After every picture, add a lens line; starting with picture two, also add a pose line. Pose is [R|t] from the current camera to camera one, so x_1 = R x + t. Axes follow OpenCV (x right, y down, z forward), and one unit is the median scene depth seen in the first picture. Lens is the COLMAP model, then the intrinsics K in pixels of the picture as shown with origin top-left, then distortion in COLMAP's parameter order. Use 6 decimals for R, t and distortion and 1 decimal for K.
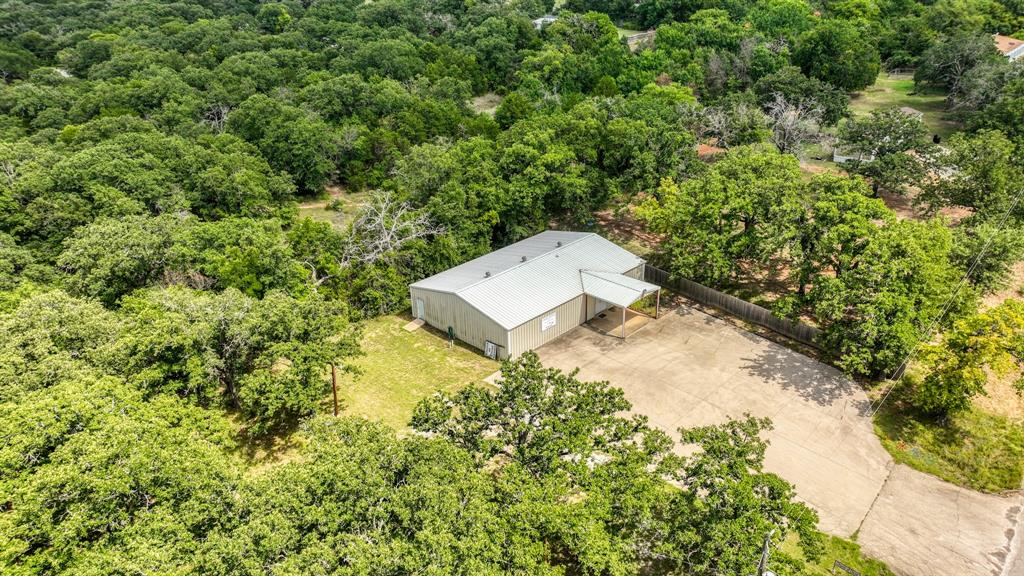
lens RADIAL K [[729.8, 0, 512.0], [0, 729.8, 288.0], [0, 0, 1]] dist [-0.002056, 0.023463]
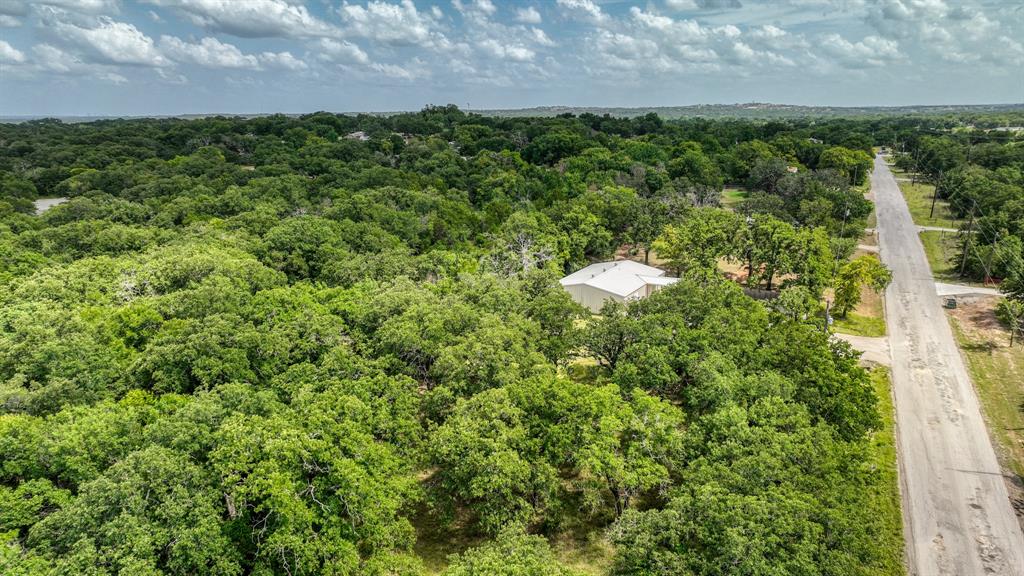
lens RADIAL K [[744.3, 0, 527.9], [0, 744.3, 286.9], [0, 0, 1]] dist [0.003046, 0.038010]
pose [[0.957448, -0.052522, 0.283787, -0.433266], [0.108856, 0.976396, -0.186552, 0.201735], [-0.267290, 0.209505, 0.940566, -0.375781]]
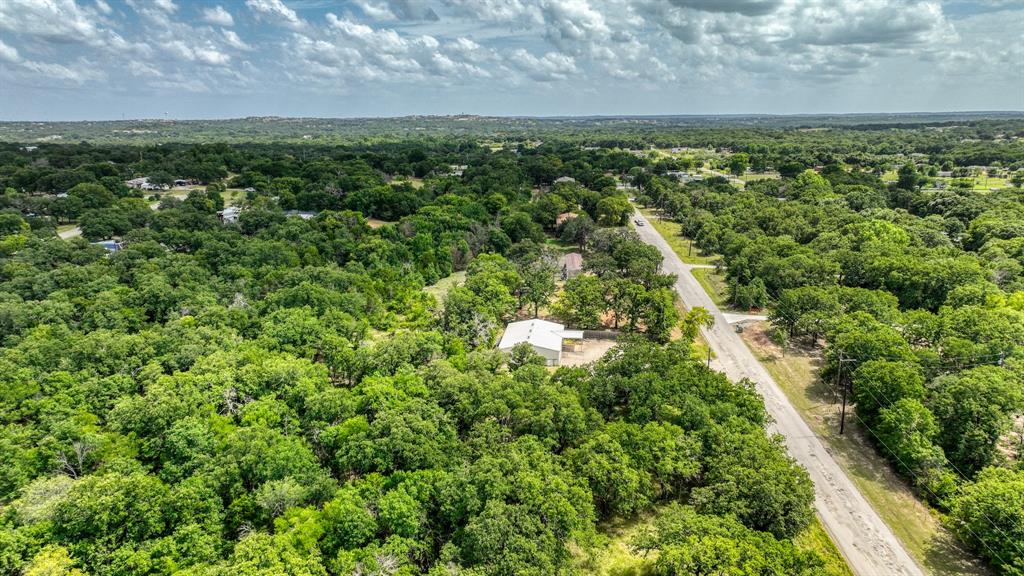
lens RADIAL K [[729.8, 0, 512.0], [0, 729.8, 288.0], [0, 0, 1]] dist [-0.002056, 0.023463]
pose [[0.792699, -0.130072, 0.595575, -0.944909], [0.250734, 0.960076, -0.124045, 0.072618], [-0.555662, 0.247662, 0.793665, -0.577863]]
